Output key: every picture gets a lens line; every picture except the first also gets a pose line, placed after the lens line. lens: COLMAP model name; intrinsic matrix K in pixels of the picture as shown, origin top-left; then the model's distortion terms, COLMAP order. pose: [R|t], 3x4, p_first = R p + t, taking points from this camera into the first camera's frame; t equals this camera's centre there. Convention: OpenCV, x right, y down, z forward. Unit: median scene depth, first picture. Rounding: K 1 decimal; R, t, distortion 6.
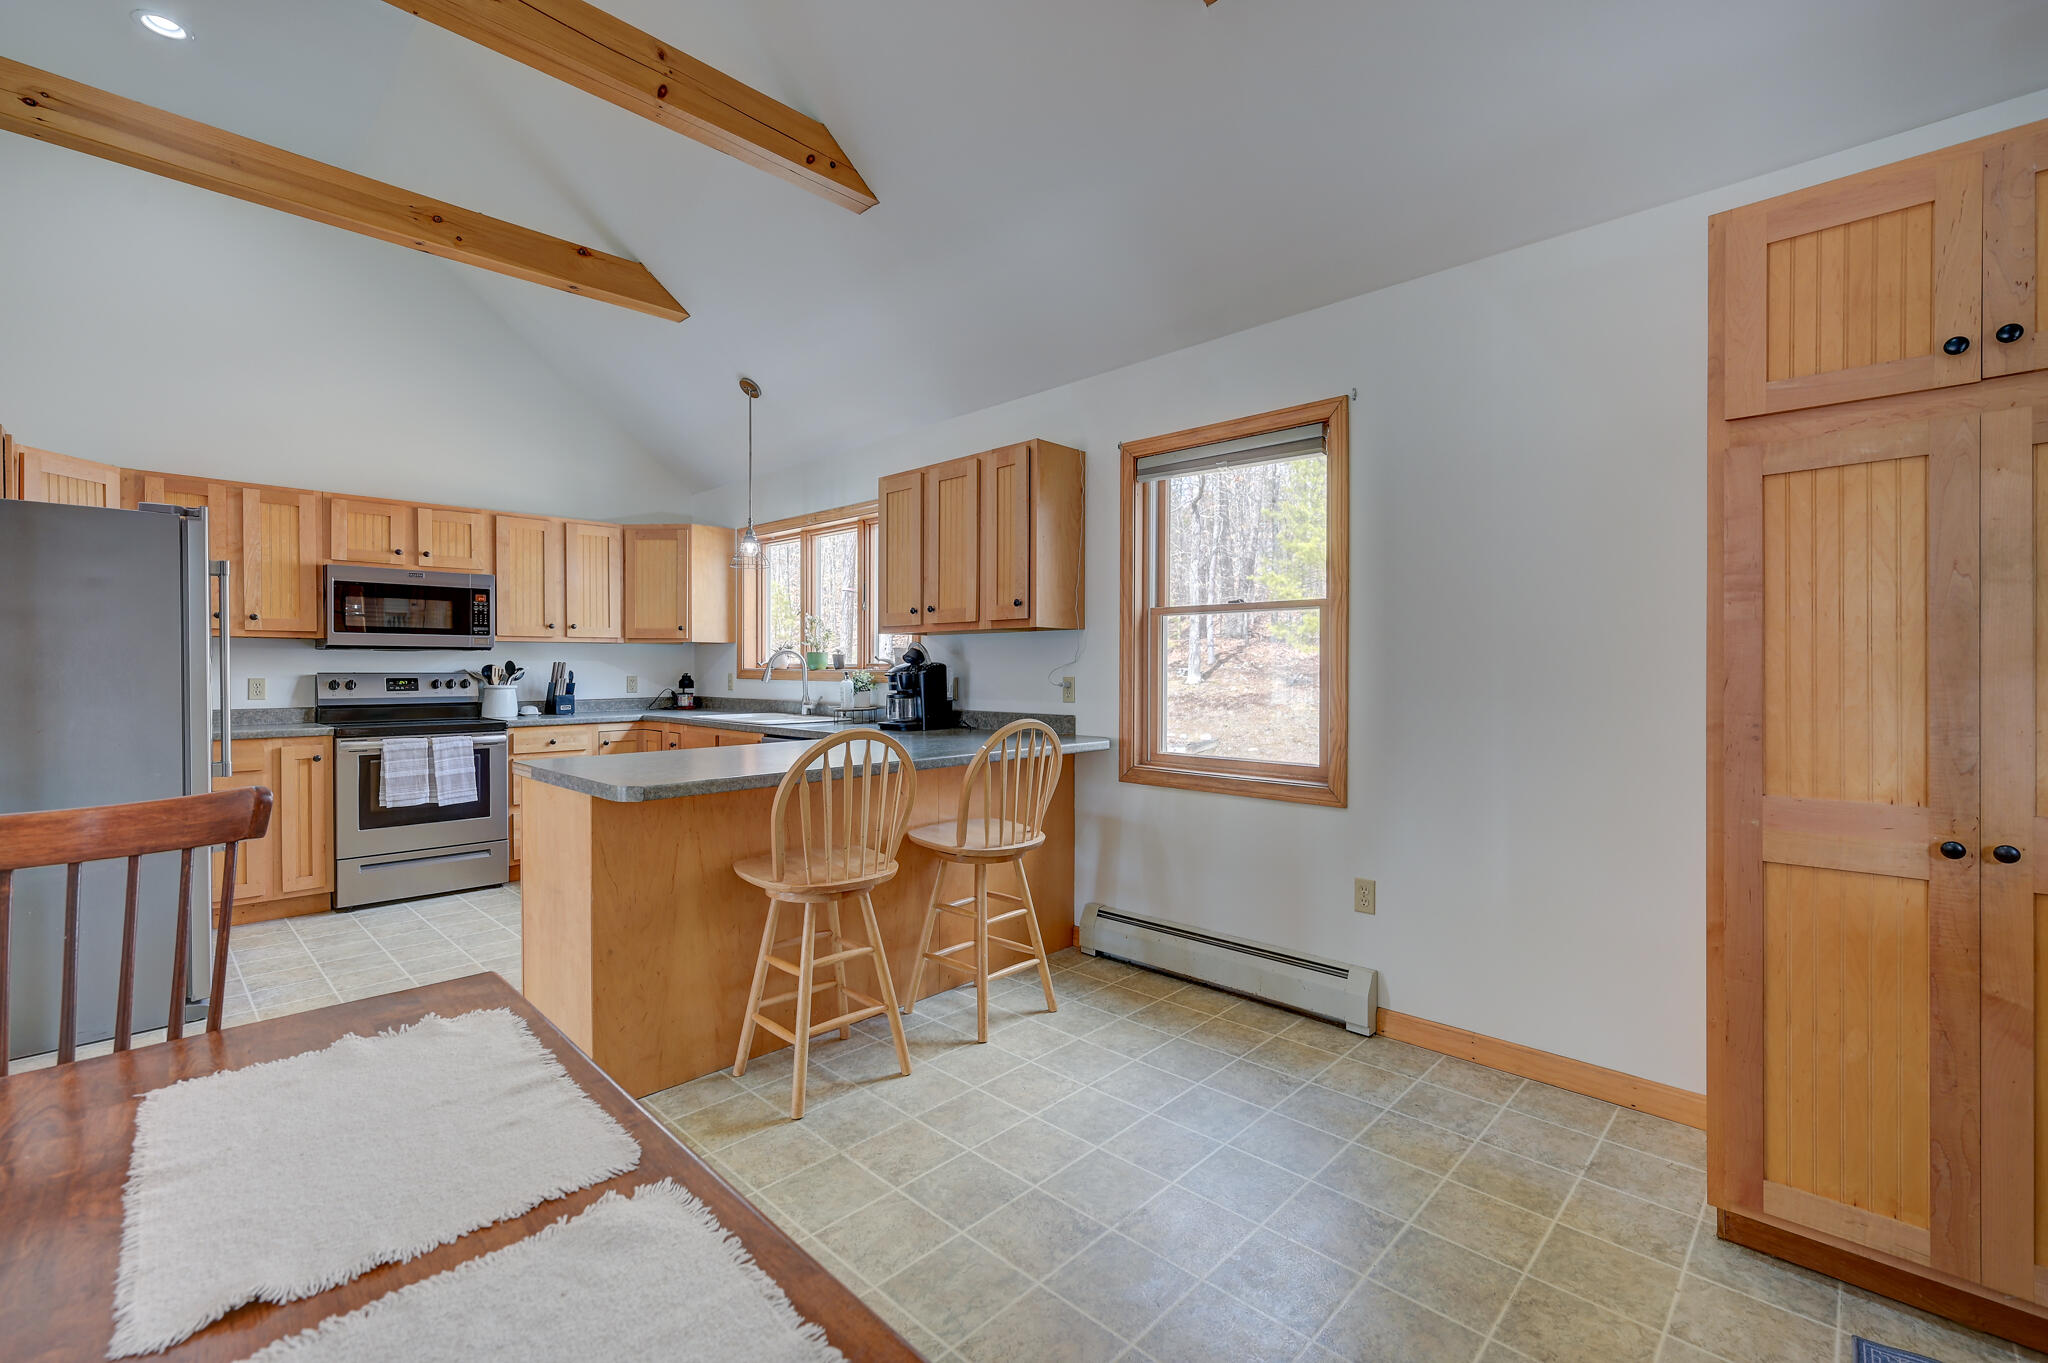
lens RADIAL K [[882.0, 0, 1028.7], [0, 882.0, 673.9], [0, 0, 1]] dist [-0.000855, 0.000024]
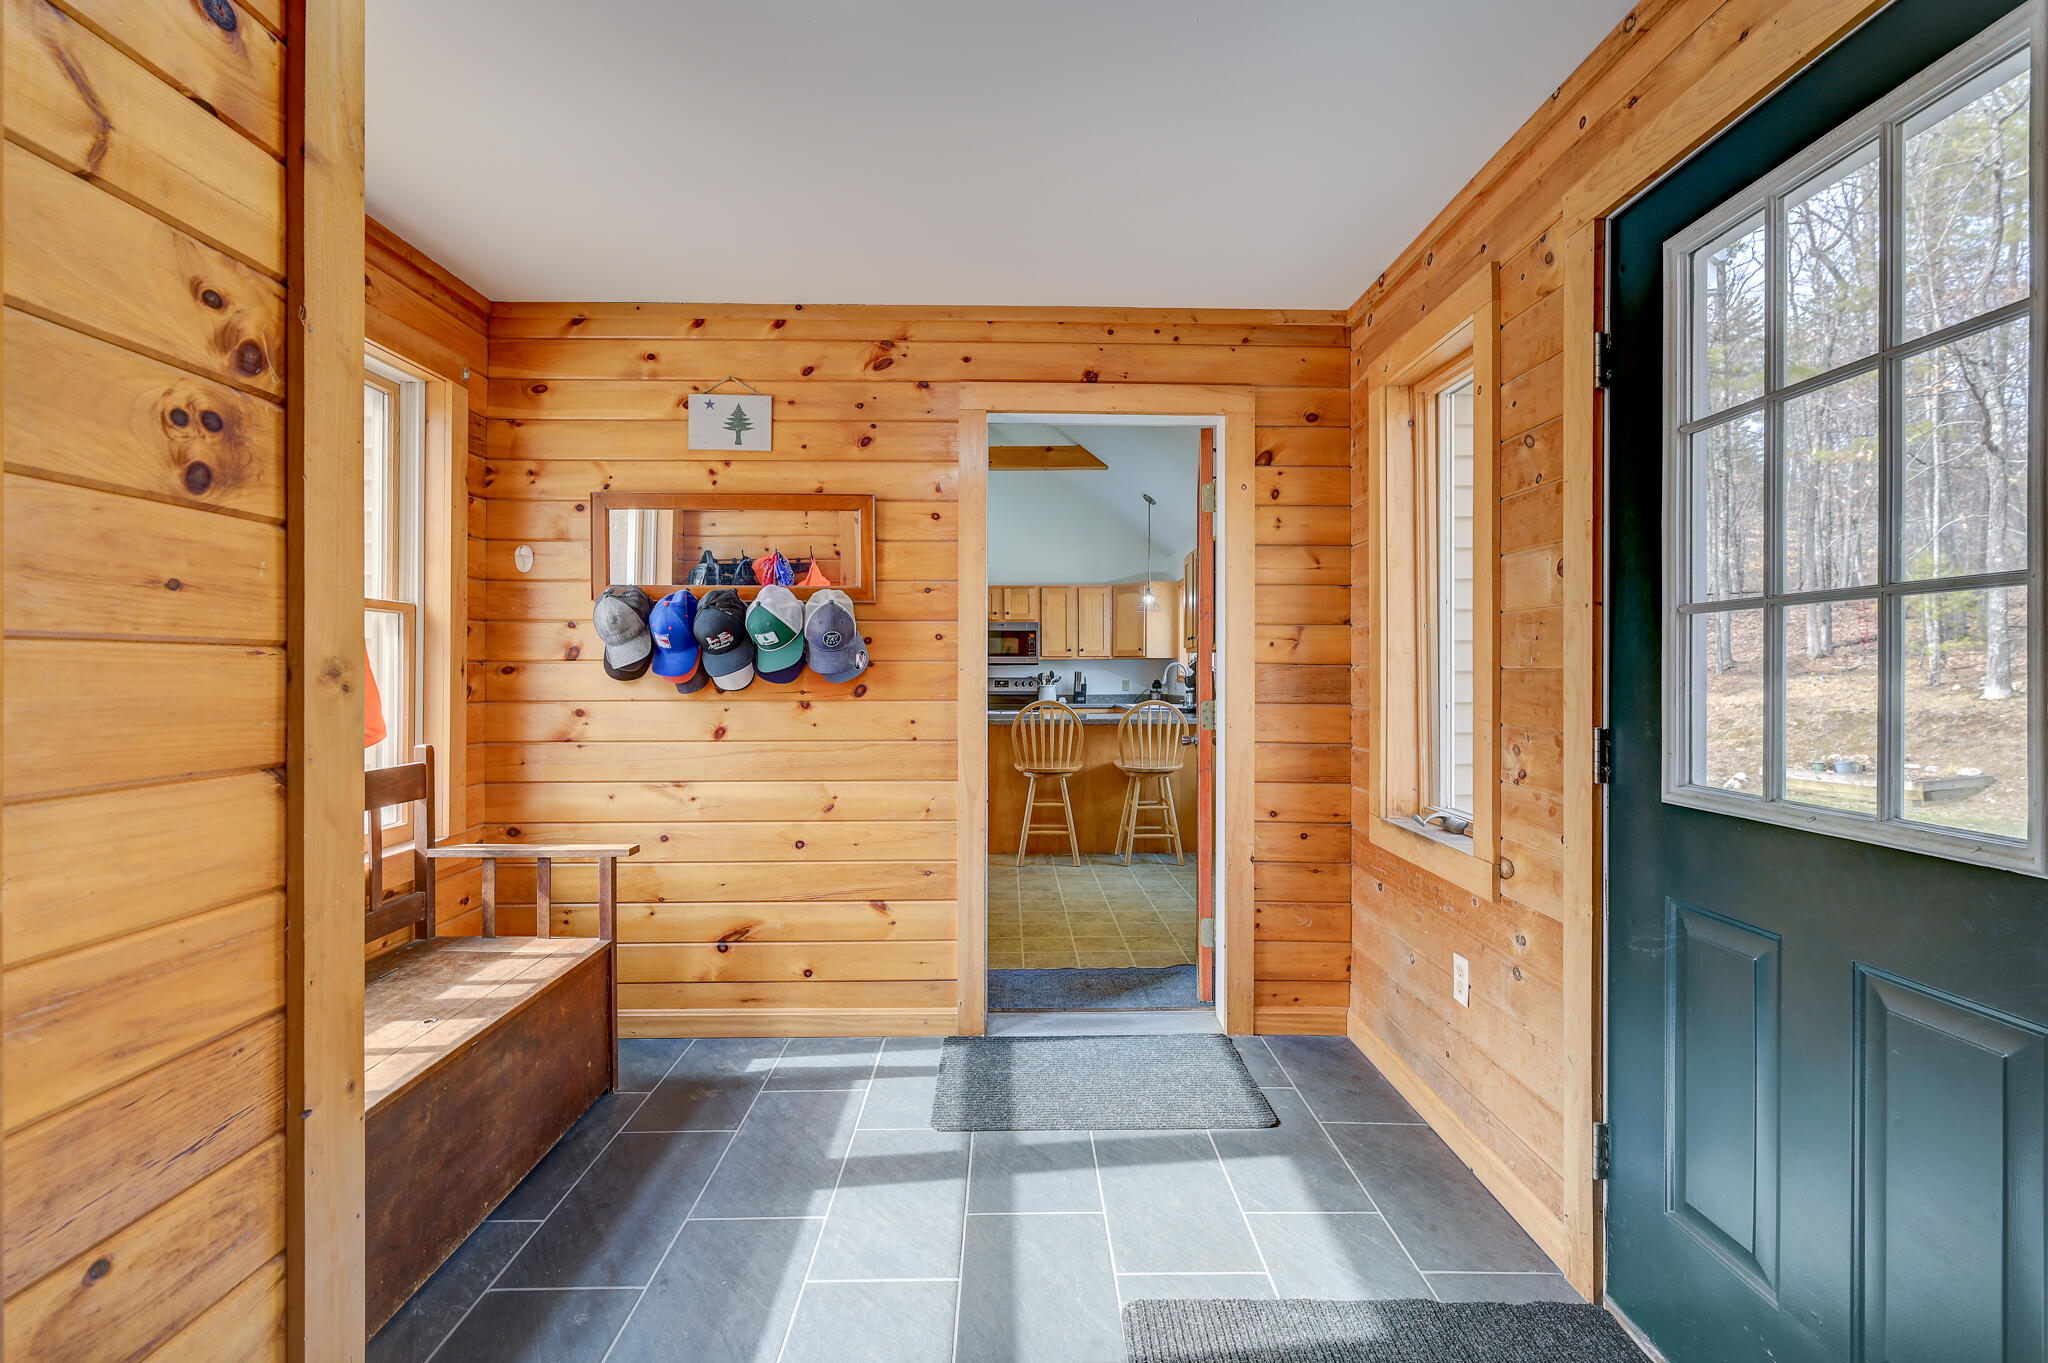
lens RADIAL K [[923.1, 0, 1021.9], [0, 923.1, 673.4], [0, 0, 1]] dist [-0.001887, -0.000071]
pose [[0.705112, 0.000150, -0.709096, 0.729378], [-0.006847, 0.999955, -0.006597, 0.002972], [0.709063, 0.009507, 0.705081, -0.350032]]
